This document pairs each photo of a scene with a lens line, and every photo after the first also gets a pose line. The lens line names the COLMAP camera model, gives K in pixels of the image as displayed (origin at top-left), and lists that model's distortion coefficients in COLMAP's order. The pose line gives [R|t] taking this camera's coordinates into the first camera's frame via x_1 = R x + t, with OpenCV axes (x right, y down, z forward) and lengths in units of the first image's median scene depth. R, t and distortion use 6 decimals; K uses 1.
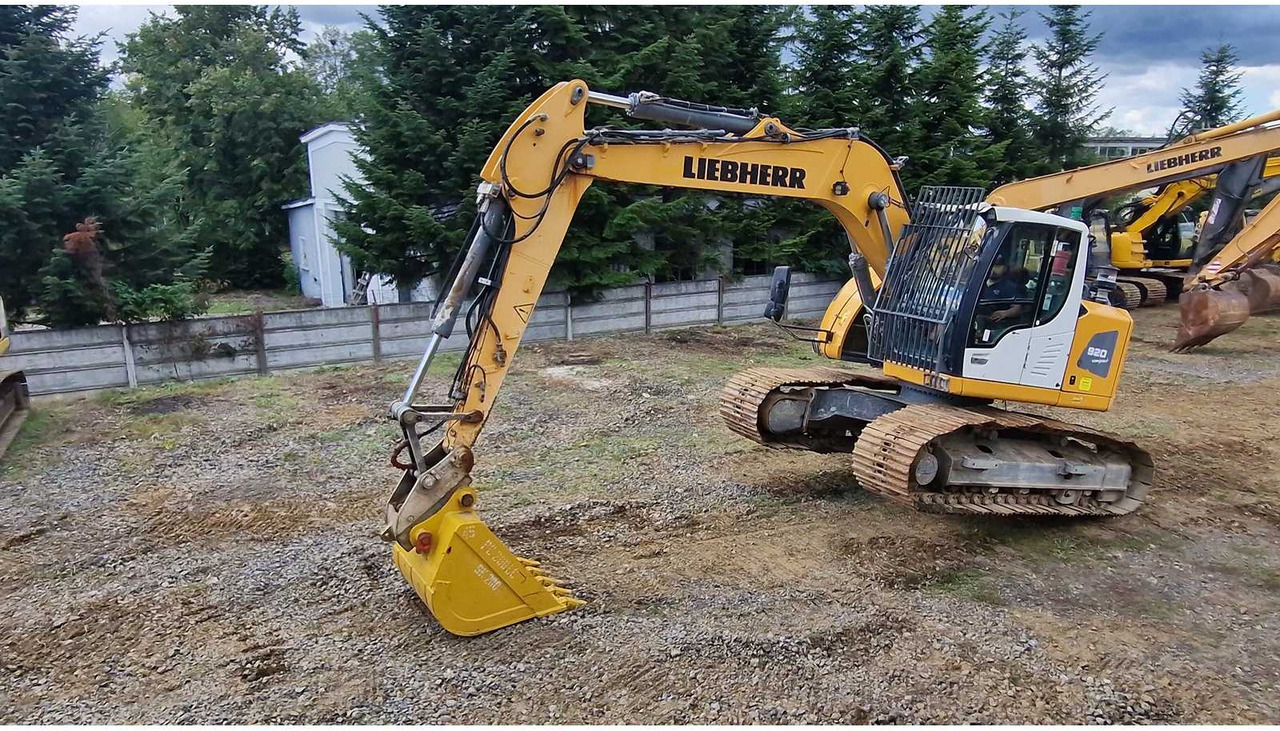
lens RADIAL K [[900.0, 0, 642.5], [0, 900.0, 387.4], [0, 0, 1]] dist [0.007997, -0.003053]
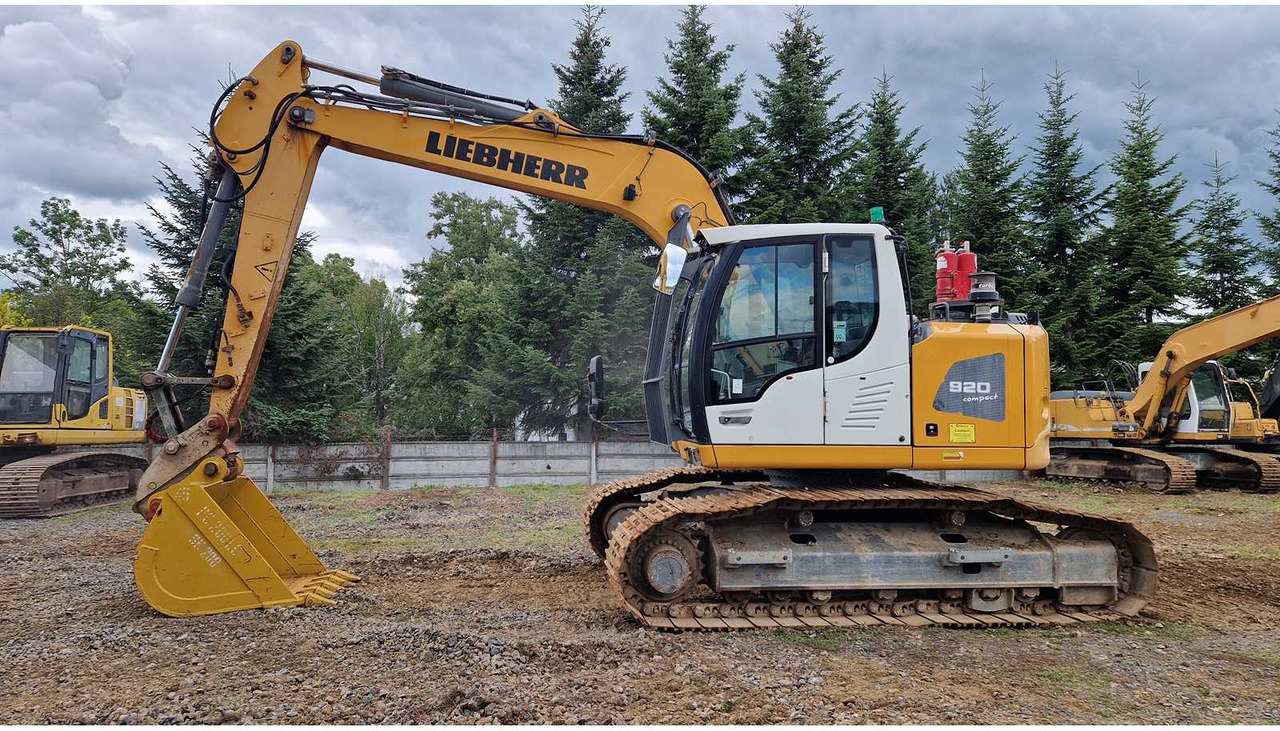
lens RADIAL K [[847.5, 0, 640.4], [0, 847.5, 350.6], [0, 0, 1]] dist [0.090597, -0.077309]
pose [[0.951638, -0.018324, -0.306676, 0.180834], [-0.075143, 0.954018, -0.290176, 0.085990], [0.297891, 0.299187, 0.906503, 0.102905]]
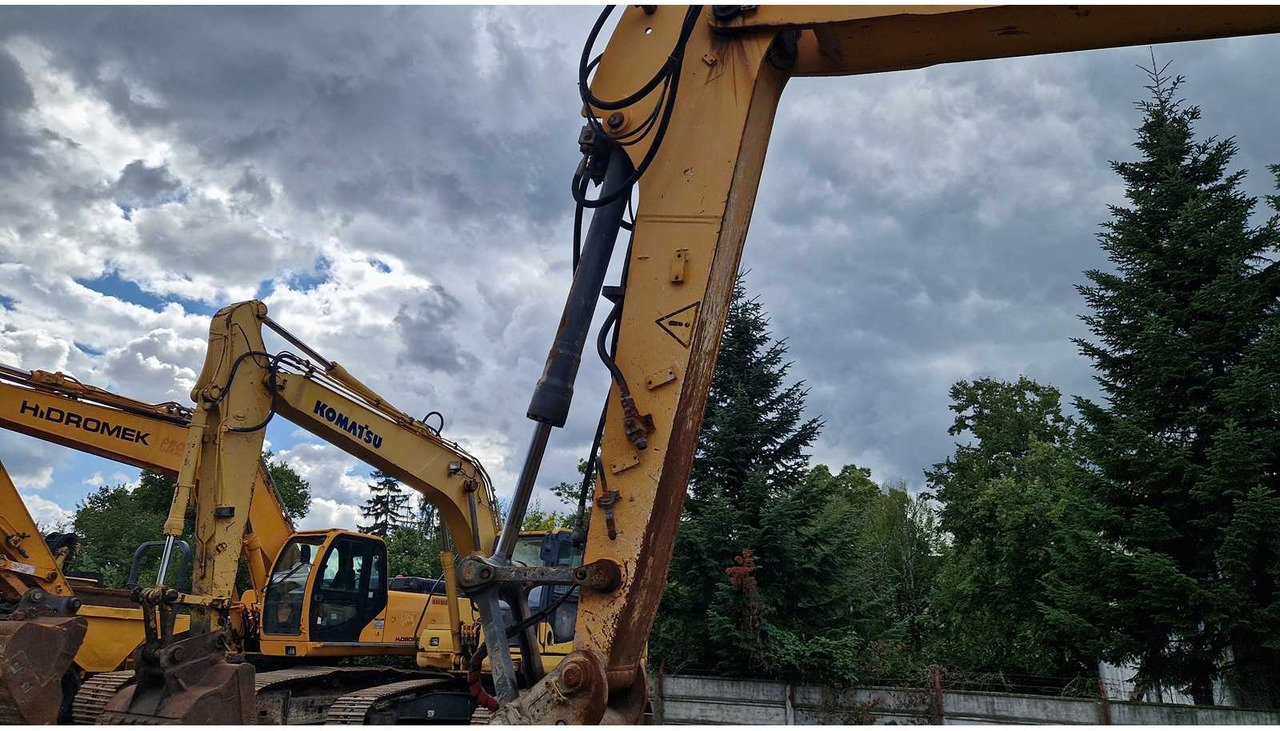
lens RADIAL K [[851.5, 0, 635.6], [0, 851.5, 361.0], [0, 0, 1]] dist [0.079730, -0.060717]
pose [[0.618674, -0.217741, -0.754872, 0.045731], [-0.209682, 0.880213, -0.425745, 0.040978], [0.757150, 0.421681, 0.498909, 0.278997]]
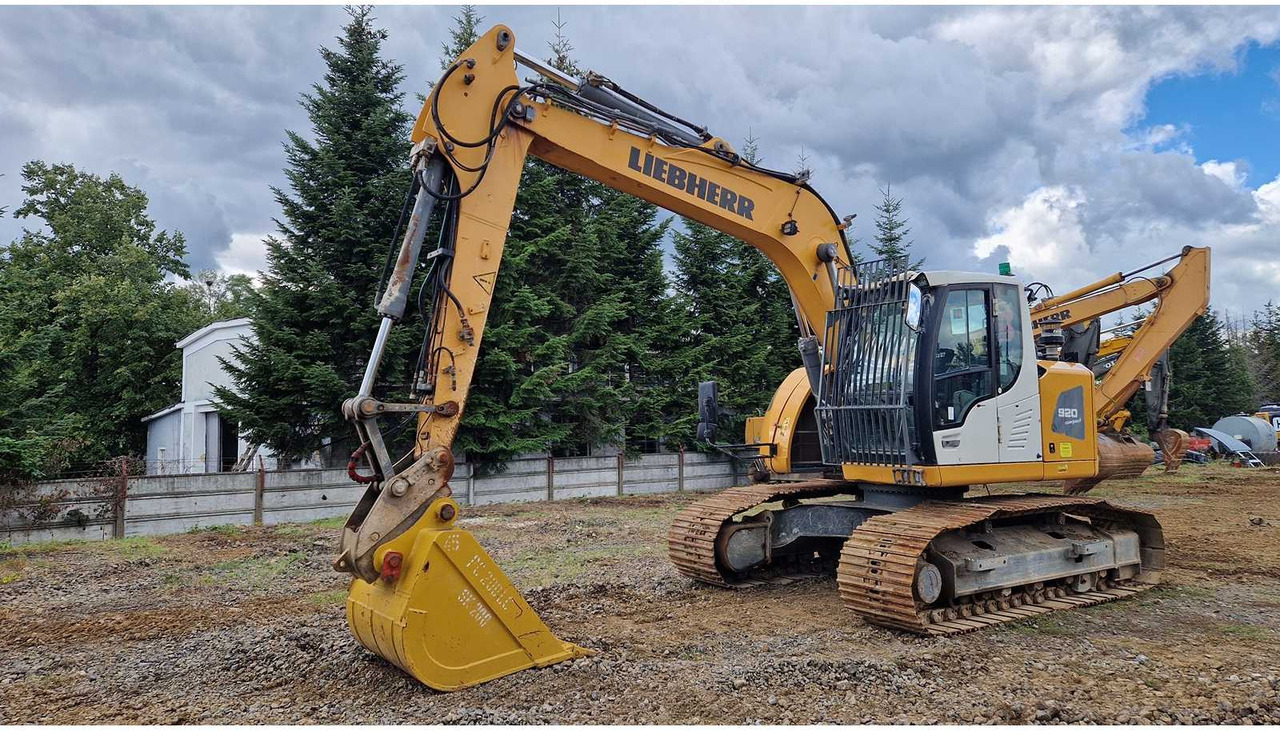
lens RADIAL K [[847.0, 0, 637.8], [0, 847.0, 351.4], [0, 0, 1]] dist [0.083595, -0.073695]
pose [[0.986737, 0.005043, 0.162247, -0.060901], [0.046756, 0.948327, -0.313832, 0.086204], [-0.155446, 0.317256, 0.935513, 0.080865]]
